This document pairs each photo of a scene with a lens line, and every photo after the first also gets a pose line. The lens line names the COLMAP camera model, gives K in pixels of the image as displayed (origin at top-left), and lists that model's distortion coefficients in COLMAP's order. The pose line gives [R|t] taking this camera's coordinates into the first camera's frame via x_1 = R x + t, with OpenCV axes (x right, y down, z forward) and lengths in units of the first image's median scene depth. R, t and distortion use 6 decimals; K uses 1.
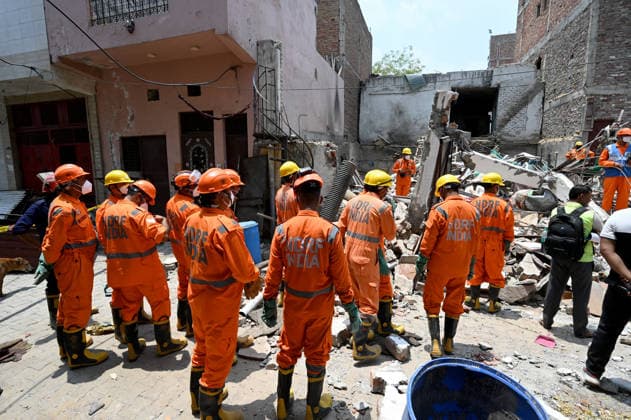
lens RADIAL K [[348.5, 0, 315.6], [0, 348.5, 206.2], [0, 0, 1]] dist [0.000425, 0.000153]
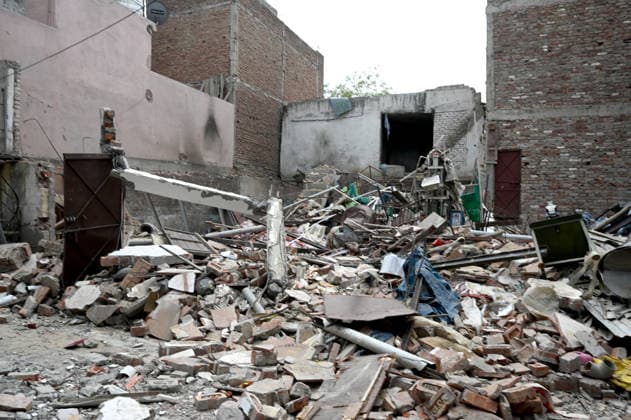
lens RADIAL K [[456.4, 0, 306.6], [0, 456.4, 208.2], [0, 0, 1]] dist [-0.005294, -0.000170]
pose [[0.996244, 0.021139, -0.083967, 0.447448], [-0.031924, 0.991097, -0.129258, 0.040584], [0.080487, 0.131453, 0.988050, -0.076208]]
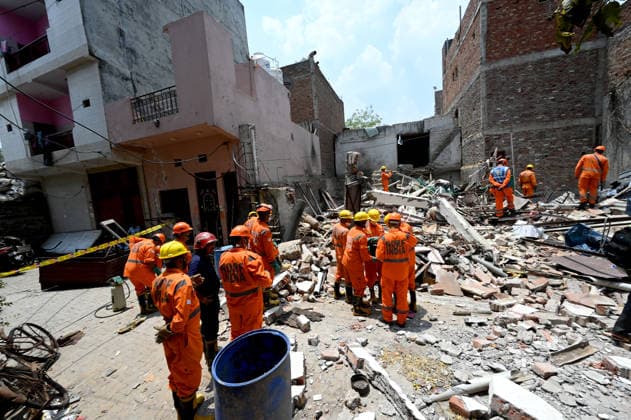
lens RADIAL K [[253.6, 0, 315.5], [0, 253.6, 210.0], [0, 0, 1]] dist [-0.001158, -0.000214]
pose [[0.997279, -0.068714, -0.026687, 0.093363], [0.067549, 0.996817, -0.042350, -0.016281], [0.029512, 0.040432, 0.998746, -0.050362]]
